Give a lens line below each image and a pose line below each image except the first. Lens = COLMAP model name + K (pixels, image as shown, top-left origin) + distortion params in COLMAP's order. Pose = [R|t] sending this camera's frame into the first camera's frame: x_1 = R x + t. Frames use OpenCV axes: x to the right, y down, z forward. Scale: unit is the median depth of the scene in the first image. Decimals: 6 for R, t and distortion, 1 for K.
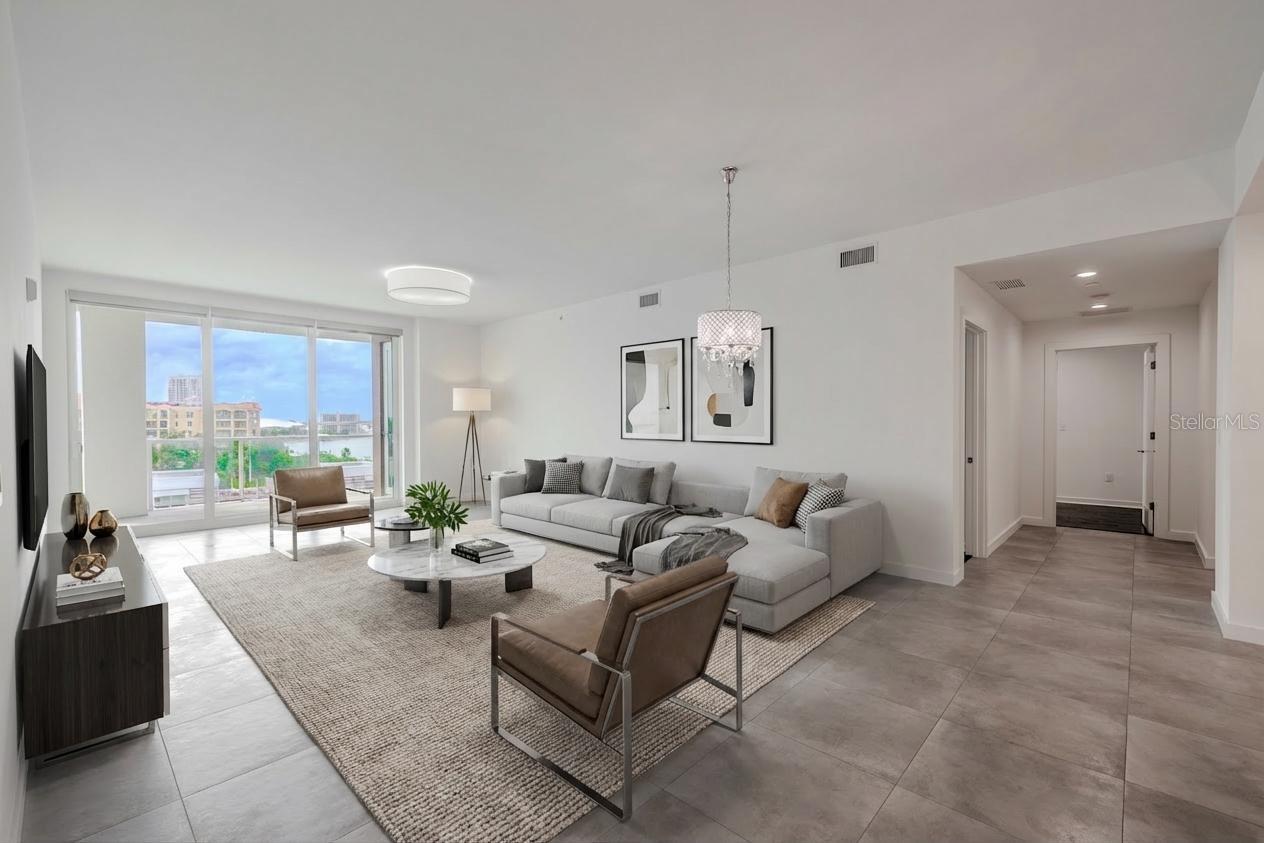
lens RADIAL K [[555.8, 0, 642.4], [0, 555.8, 421.7], [0, 0, 1]] dist [0.005433, 0.000845]
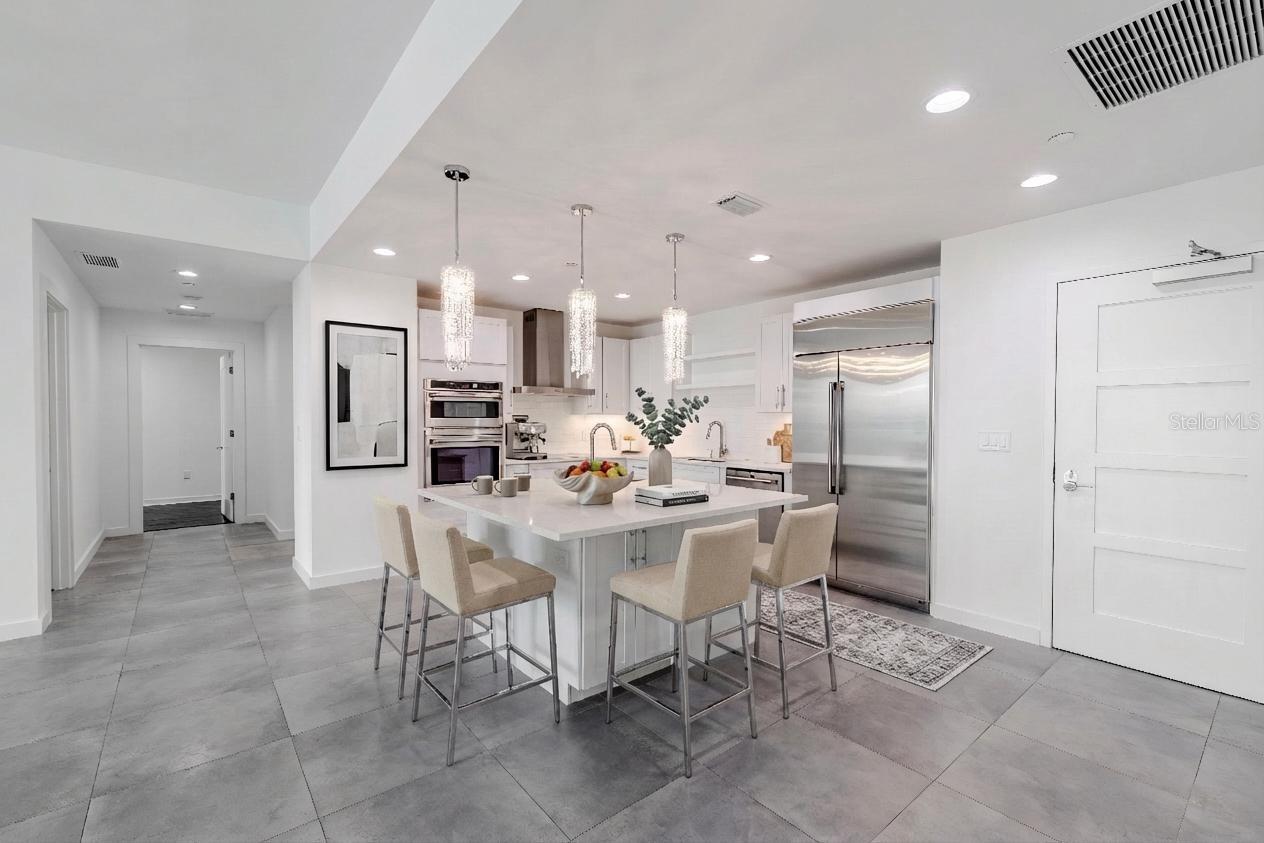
lens RADIAL K [[555.8, 0, 609.7], [0, 555.8, 430.6], [0, 0, 1]] dist [0.005433, 0.000845]
pose [[0.141094, -0.020403, 0.989786, -0.087065], [-0.000732, 0.999785, 0.020714, -0.004278], [-0.989996, -0.003647, 0.141049, 0.102113]]
